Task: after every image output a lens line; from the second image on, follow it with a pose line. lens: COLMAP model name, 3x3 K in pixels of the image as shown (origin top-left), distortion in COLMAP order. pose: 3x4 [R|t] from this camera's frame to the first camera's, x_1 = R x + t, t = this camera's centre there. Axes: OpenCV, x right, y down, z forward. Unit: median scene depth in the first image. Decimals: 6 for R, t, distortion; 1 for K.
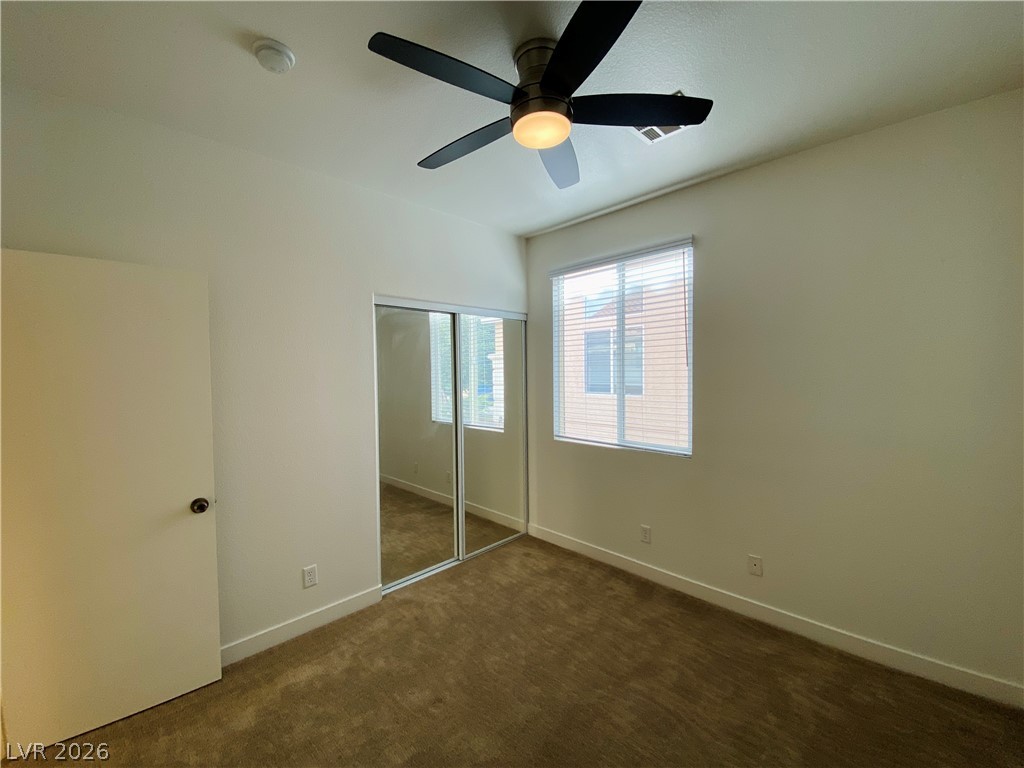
lens RADIAL K [[410.8, 0, 513.8], [0, 410.8, 384.3], [0, 0, 1]] dist [0.057015, -0.039230]
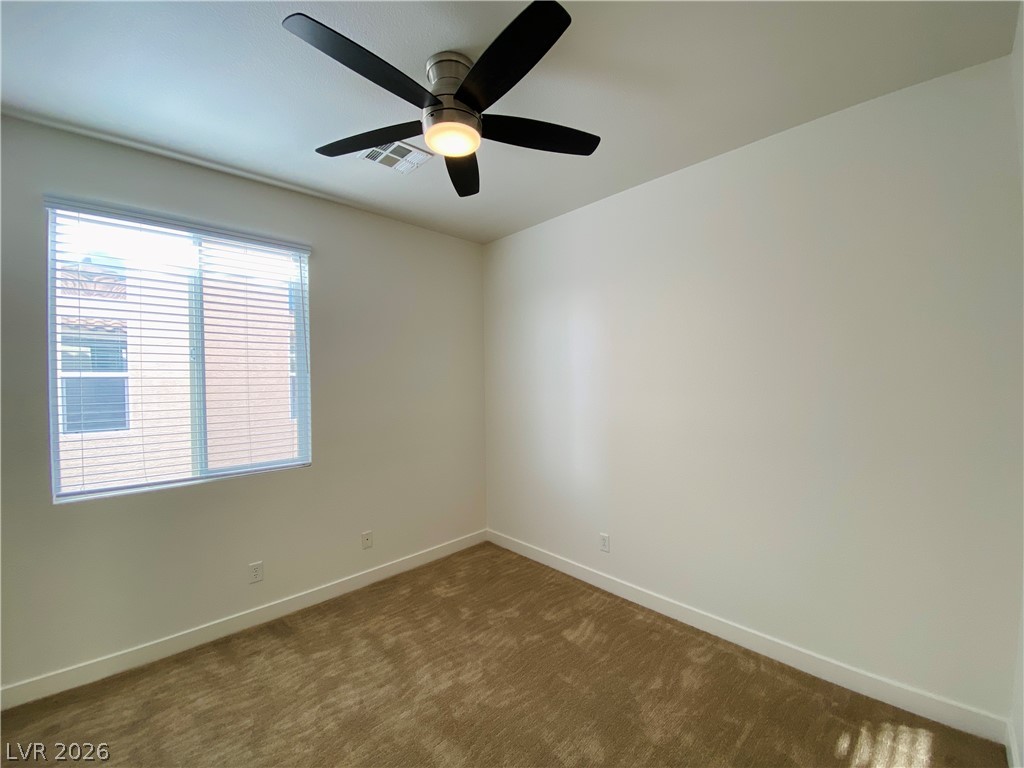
lens RADIAL K [[415.9, 0, 514.4], [0, 415.9, 383.8], [0, 0, 1]] dist [0.000469, -0.011479]
pose [[0.022491, 0.000386, 0.999747, -0.483602], [0.044447, 0.999011, -0.001386, 0.004205], [-0.998759, 0.044467, 0.022451, 0.423512]]
